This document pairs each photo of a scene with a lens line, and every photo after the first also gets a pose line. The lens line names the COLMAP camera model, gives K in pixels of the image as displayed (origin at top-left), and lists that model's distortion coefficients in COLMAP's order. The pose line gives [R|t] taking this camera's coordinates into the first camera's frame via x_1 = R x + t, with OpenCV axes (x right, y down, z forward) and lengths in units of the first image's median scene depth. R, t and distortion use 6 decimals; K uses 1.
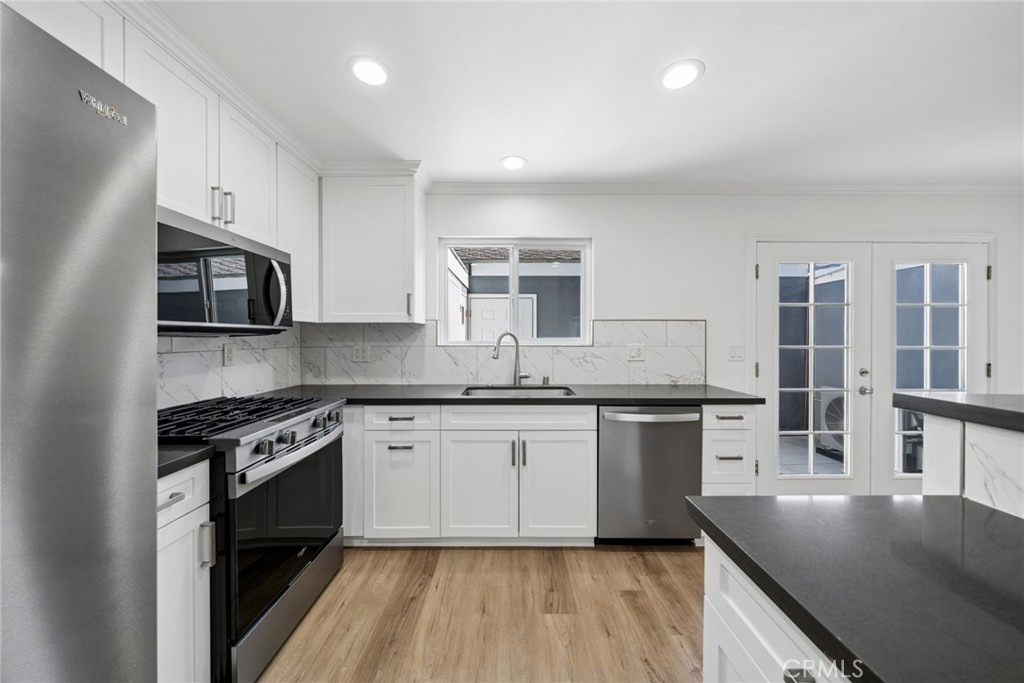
lens RADIAL K [[354.8, 0, 514.2], [0, 354.8, 338.3], [0, 0, 1]] dist [0.001273, 0.000034]
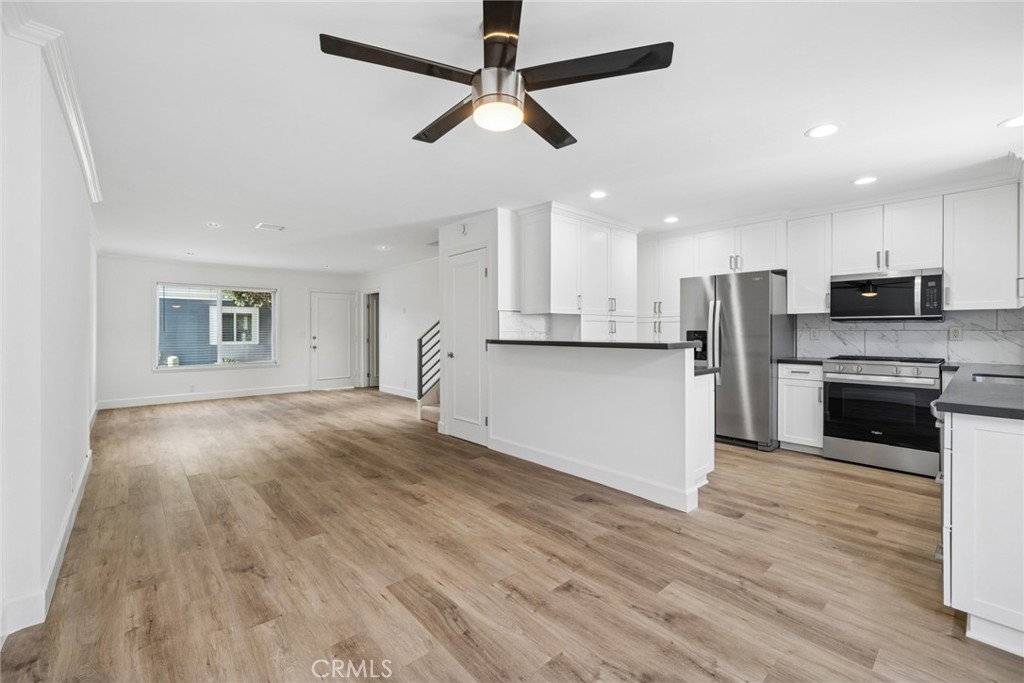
lens RADIAL K [[411.1, 0, 512.0], [0, 411.1, 332.4], [0, 0, 1]] dist [0.000123, 0.000011]
pose [[-0.743471, 0.012744, -0.668647, 2.226224], [0.002822, 0.999869, 0.015919, 0.010284], [0.668763, 0.009948, -0.743410, 1.243151]]
